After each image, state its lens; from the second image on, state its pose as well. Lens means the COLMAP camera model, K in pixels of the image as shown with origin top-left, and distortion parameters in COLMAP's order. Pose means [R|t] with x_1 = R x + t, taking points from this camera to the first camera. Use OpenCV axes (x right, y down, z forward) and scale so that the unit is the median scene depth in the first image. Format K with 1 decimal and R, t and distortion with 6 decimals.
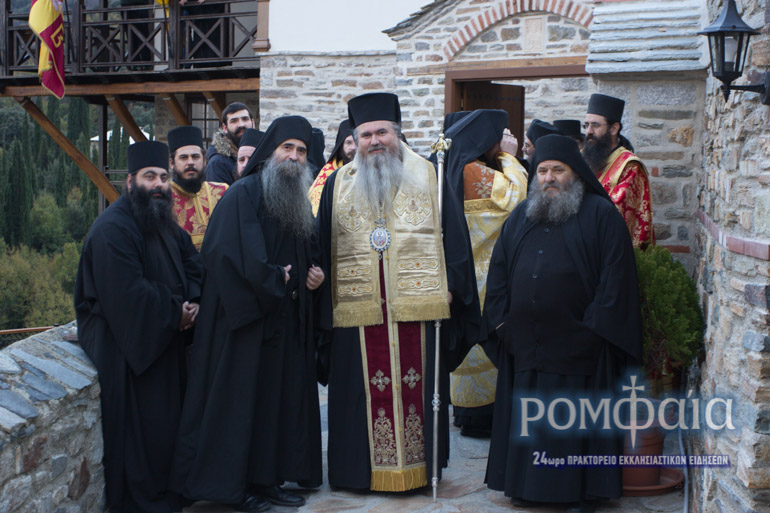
lens RADIAL K [[1497.2, 0, 384.4], [0, 1497.2, 257.5], [0, 0, 1]] dist [0.119558, 0.000000]
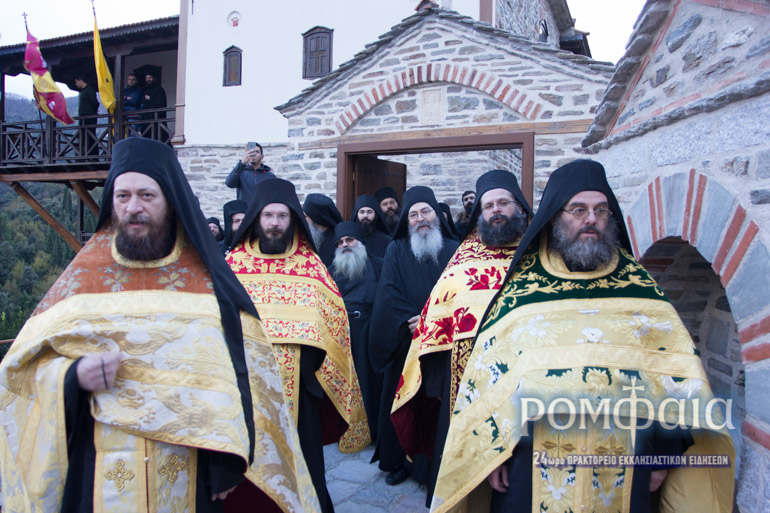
lens RADIAL K [[673.1, 0, 392.1], [0, 673.1, 255.5], [0, 0, 1]] dist [-0.063485, 0.038489]
pose [[0.984373, -0.001187, 0.176092, -0.003075], [0.004714, 0.999797, -0.019611, -0.040651], [-0.176033, 0.020134, 0.984178, 0.552594]]
